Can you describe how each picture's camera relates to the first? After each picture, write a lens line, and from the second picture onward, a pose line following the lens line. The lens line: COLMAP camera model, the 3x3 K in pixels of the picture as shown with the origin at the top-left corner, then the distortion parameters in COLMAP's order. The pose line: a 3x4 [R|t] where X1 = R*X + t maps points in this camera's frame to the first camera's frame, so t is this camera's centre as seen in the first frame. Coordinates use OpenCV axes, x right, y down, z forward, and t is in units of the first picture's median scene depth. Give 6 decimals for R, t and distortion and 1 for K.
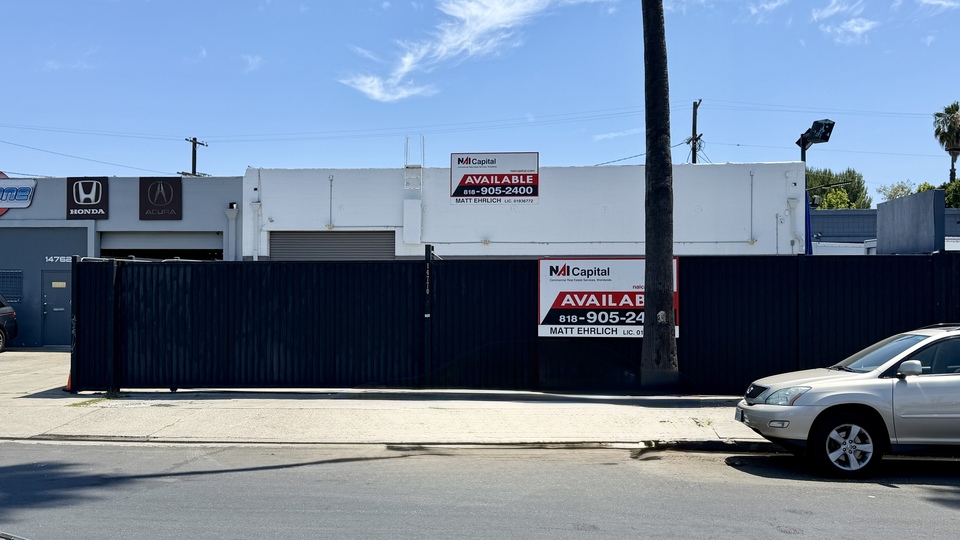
lens RADIAL K [[859.6, 0, 483.4], [0, 859.6, 272.8], [0, 0, 1]] dist [0.122296, -0.016643]
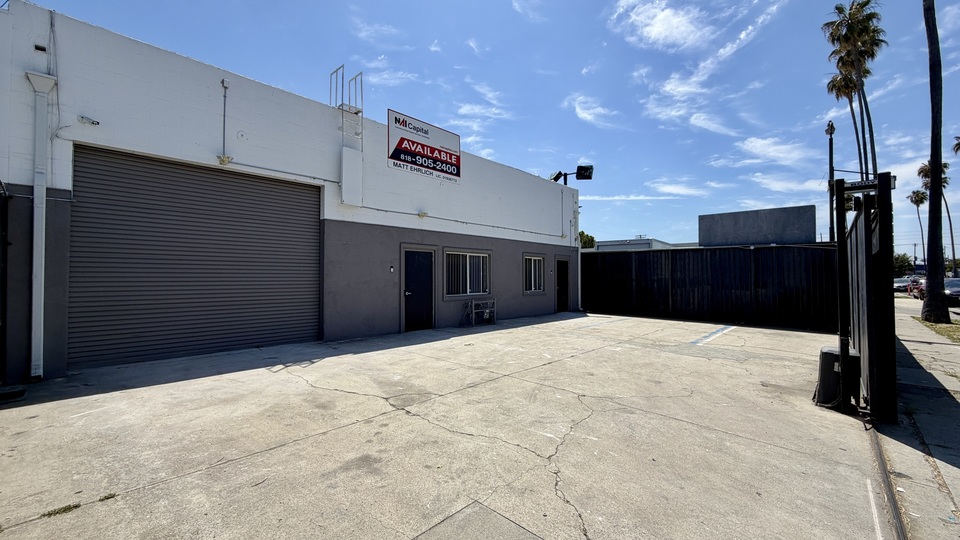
lens RADIAL K [[384.5, 0, 479.0], [0, 384.5, 269.7], [0, 0, 1]] dist [-0.002293, 0.000759]
pose [[0.606971, 0.012034, 0.794633, -0.290695], [-0.009870, 0.999922, -0.007604, 0.026080], [-0.794663, -0.003227, 0.607042, 0.697695]]
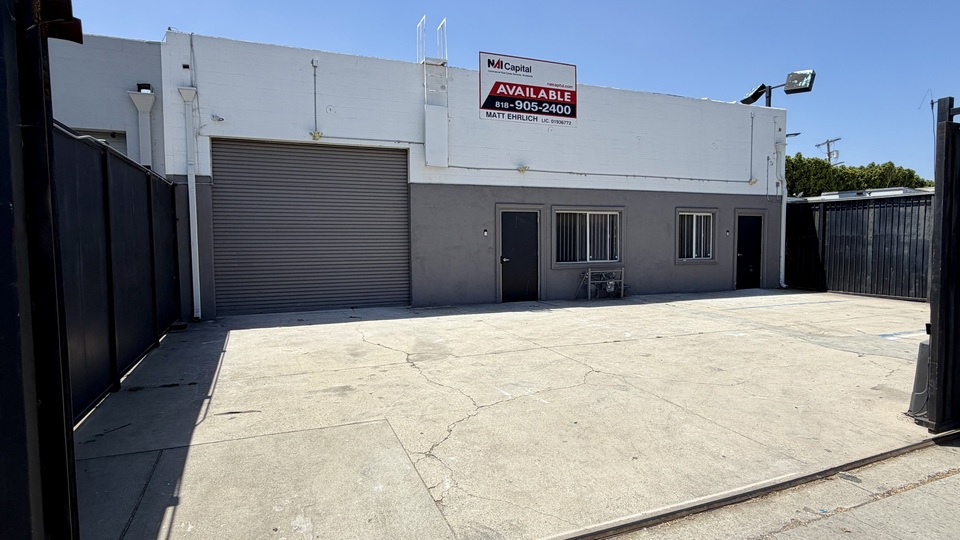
lens RADIAL K [[509.8, 0, 481.0], [0, 509.8, 272.0], [0, 0, 1]] dist [-0.001461, -0.000639]
pose [[0.886472, -0.038040, 0.461216, -0.256306], [0.003975, 0.997205, 0.074606, 0.024316], [-0.462765, -0.064303, 0.884146, 0.588971]]
